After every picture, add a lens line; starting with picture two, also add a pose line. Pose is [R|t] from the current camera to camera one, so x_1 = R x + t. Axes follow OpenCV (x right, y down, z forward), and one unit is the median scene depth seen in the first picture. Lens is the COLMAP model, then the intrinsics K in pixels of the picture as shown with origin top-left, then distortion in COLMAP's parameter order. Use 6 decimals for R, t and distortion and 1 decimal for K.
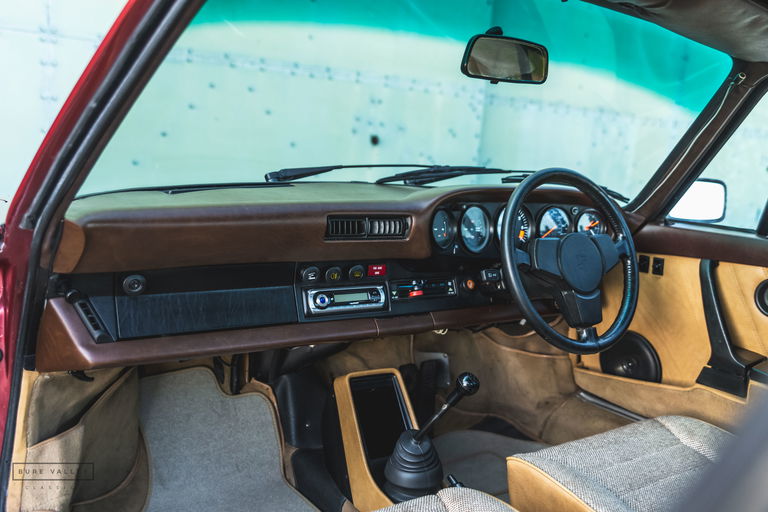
lens RADIAL K [[683.5, 0, 384.0], [0, 683.5, 256.0], [0, 0, 1]] dist [-0.012355, -0.000331]
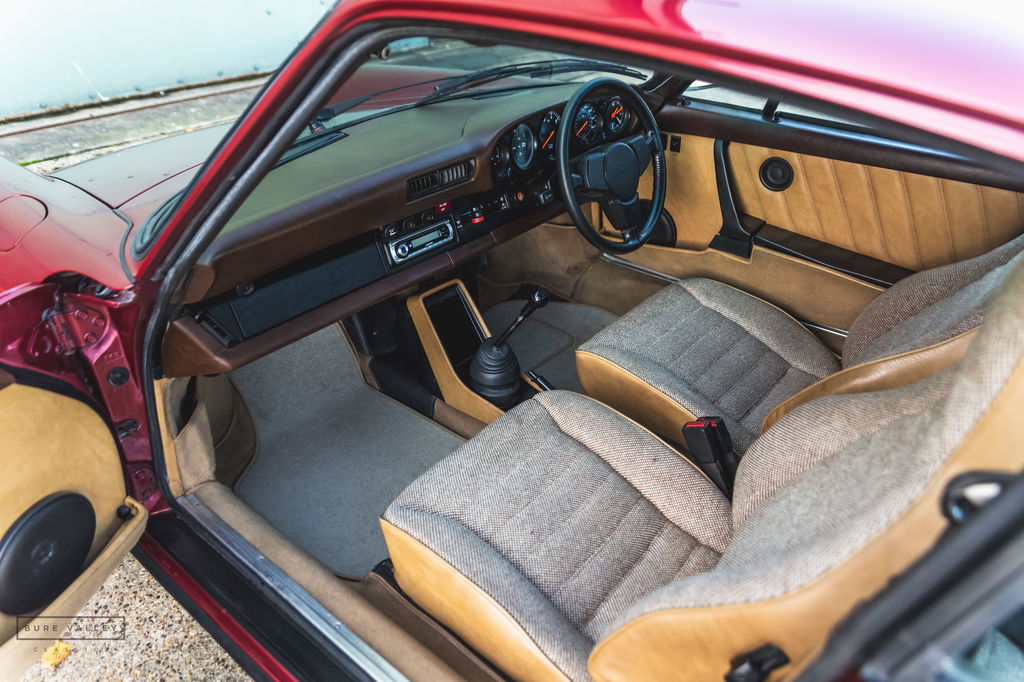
lens RADIAL K [[723.2, 0, 512.0], [0, 723.2, 341.0], [0, 0, 1]] dist [0.009000, -0.001396]
pose [[0.960406, -0.190580, 0.203222, -0.160073], [0.091969, 0.905411, 0.414454, -0.225258], [-0.262986, -0.379354, 0.887090, -0.086642]]
